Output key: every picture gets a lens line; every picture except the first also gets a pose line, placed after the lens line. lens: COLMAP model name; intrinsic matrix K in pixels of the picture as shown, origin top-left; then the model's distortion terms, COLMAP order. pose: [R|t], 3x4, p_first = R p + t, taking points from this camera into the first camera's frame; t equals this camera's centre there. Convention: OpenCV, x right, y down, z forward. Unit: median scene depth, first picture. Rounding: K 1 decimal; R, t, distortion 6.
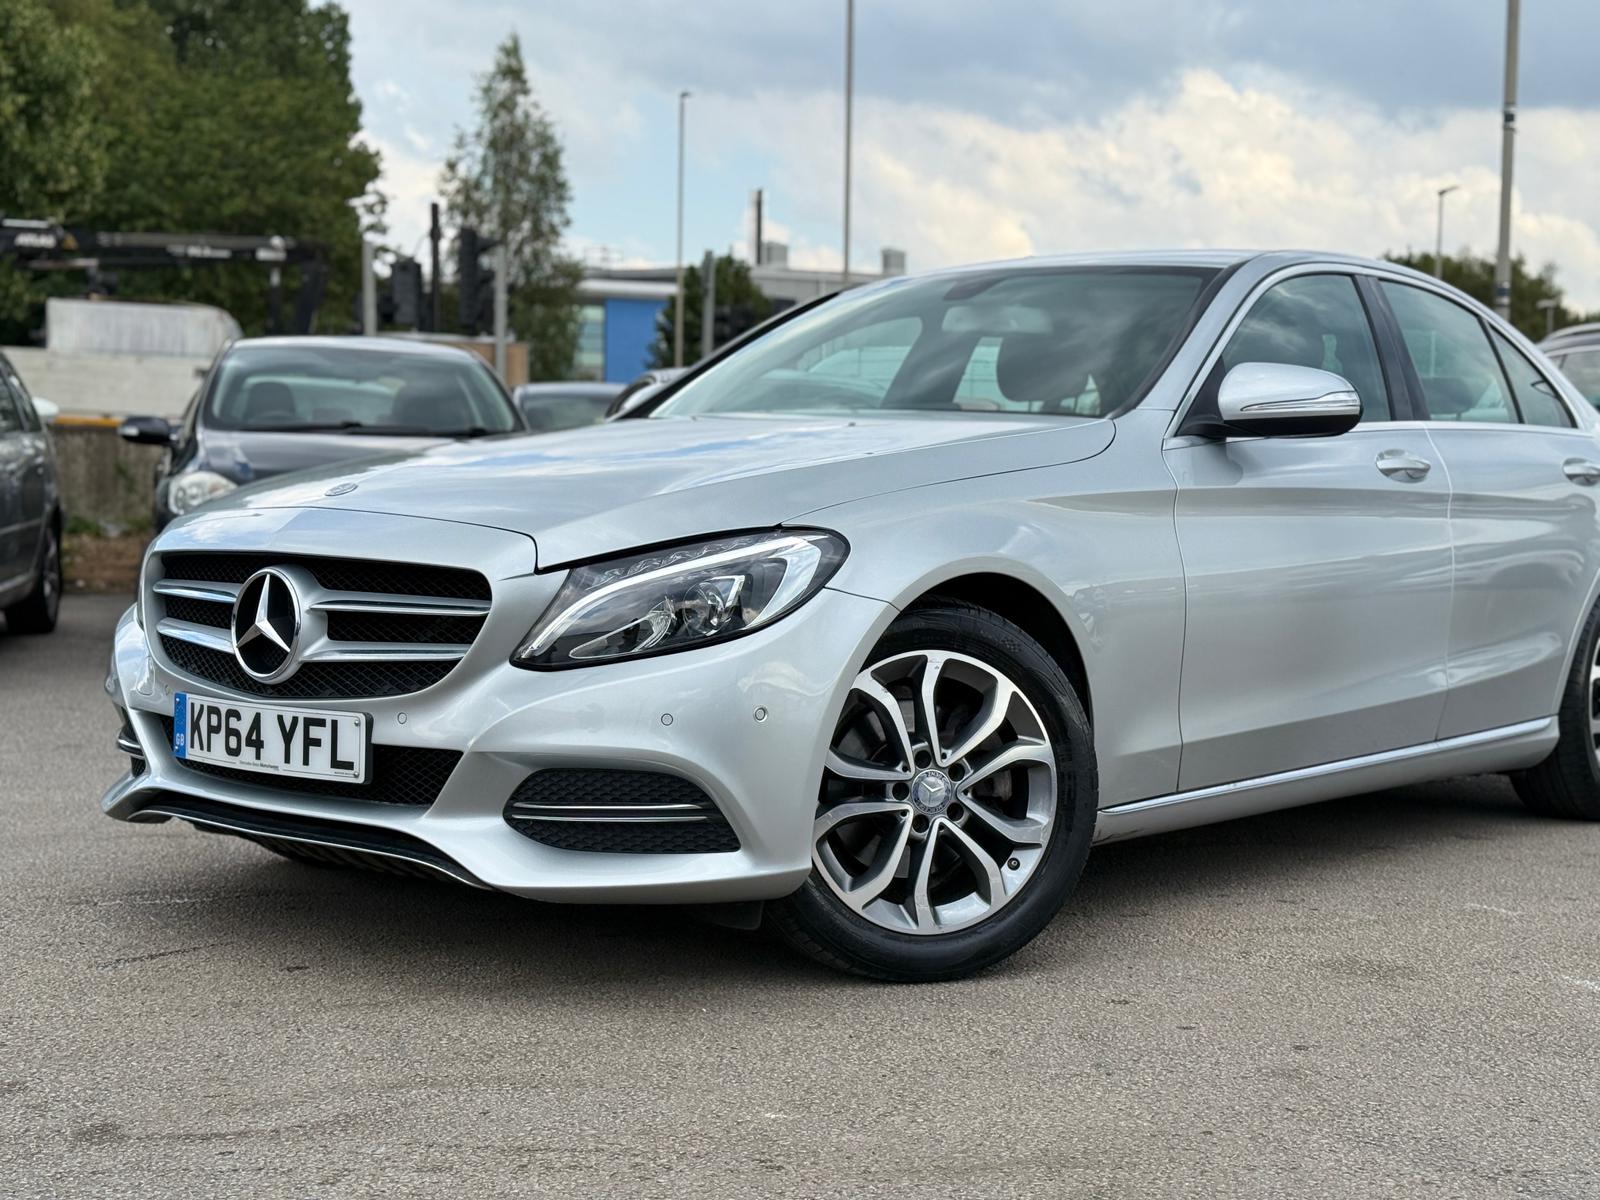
lens RADIAL K [[2209.8, 0, 792.9], [0, 2209.8, 601.9], [0, 0, 1]] dist [0.168192, -0.285669]
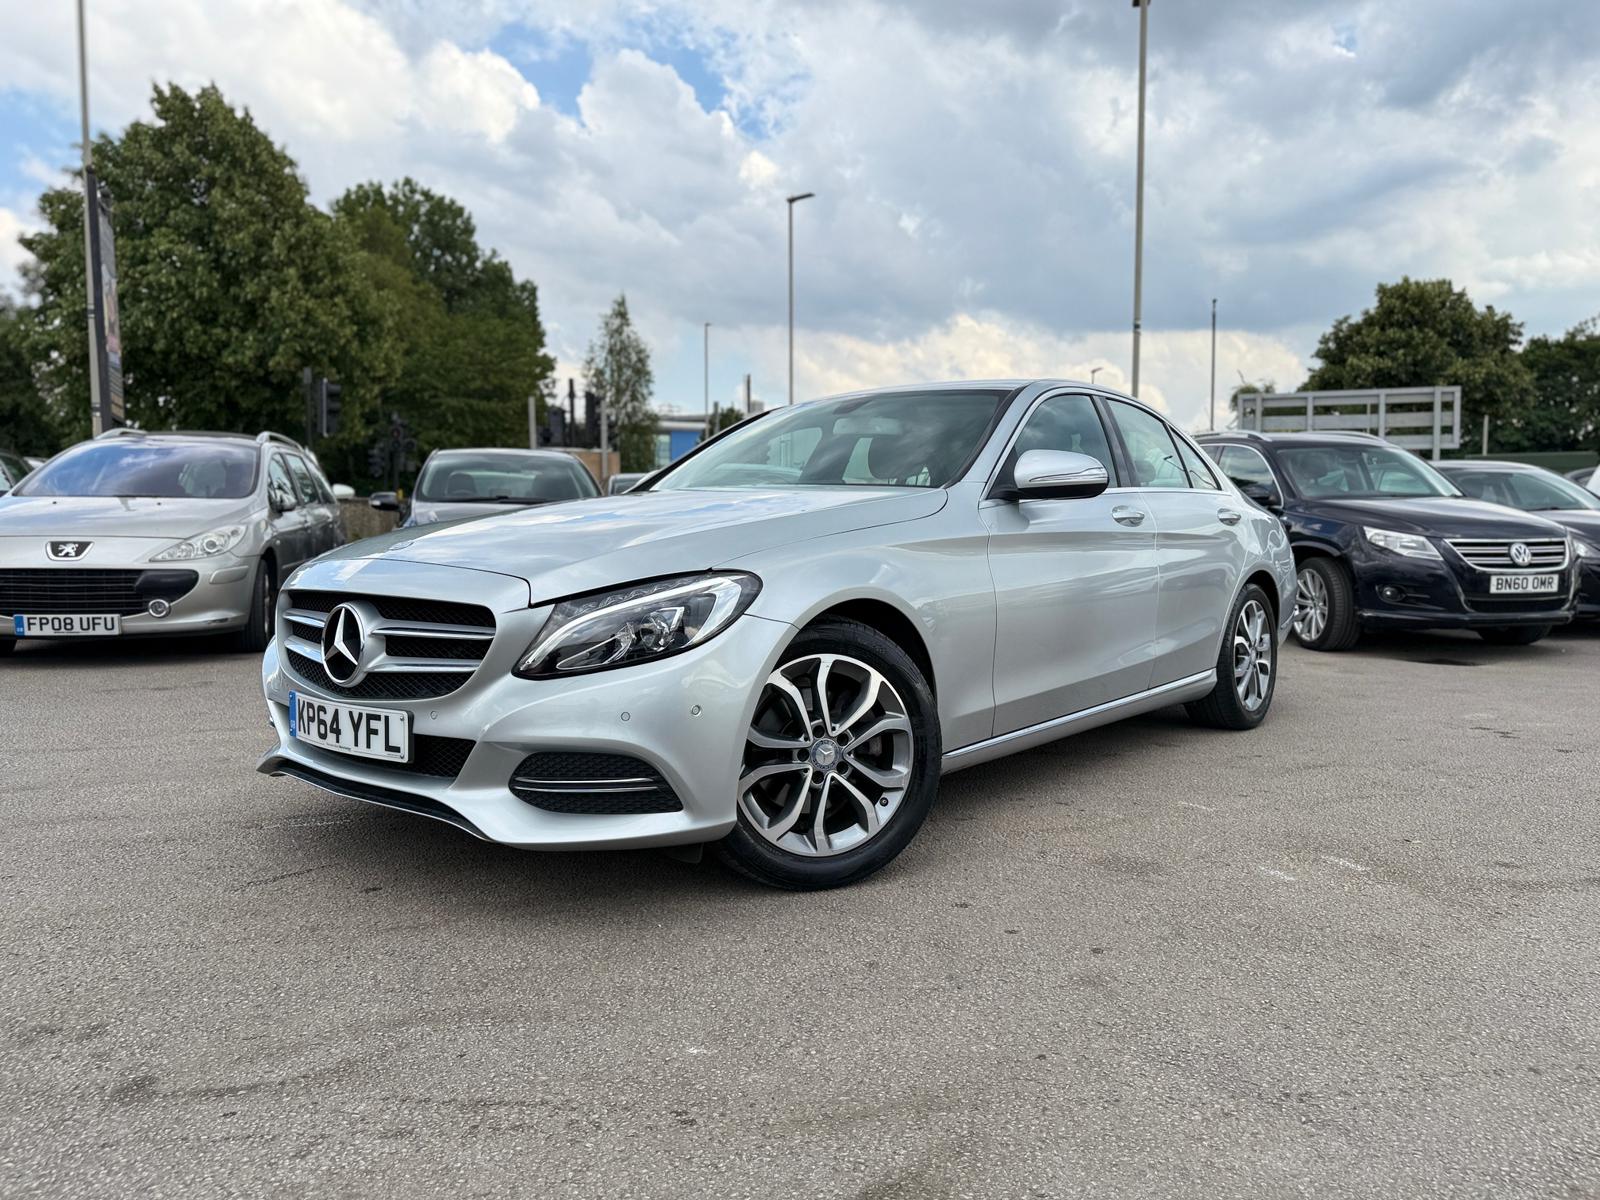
lens RADIAL K [[1106.7, 0, 795.2], [0, 1106.7, 596.2], [0, 0, 1]] dist [0.153528, -0.285857]
pose [[0.999615, -0.015988, 0.022685, 0.028800], [0.015705, 0.999797, 0.012613, -0.024082], [-0.022882, -0.012252, 0.999663, 0.291606]]
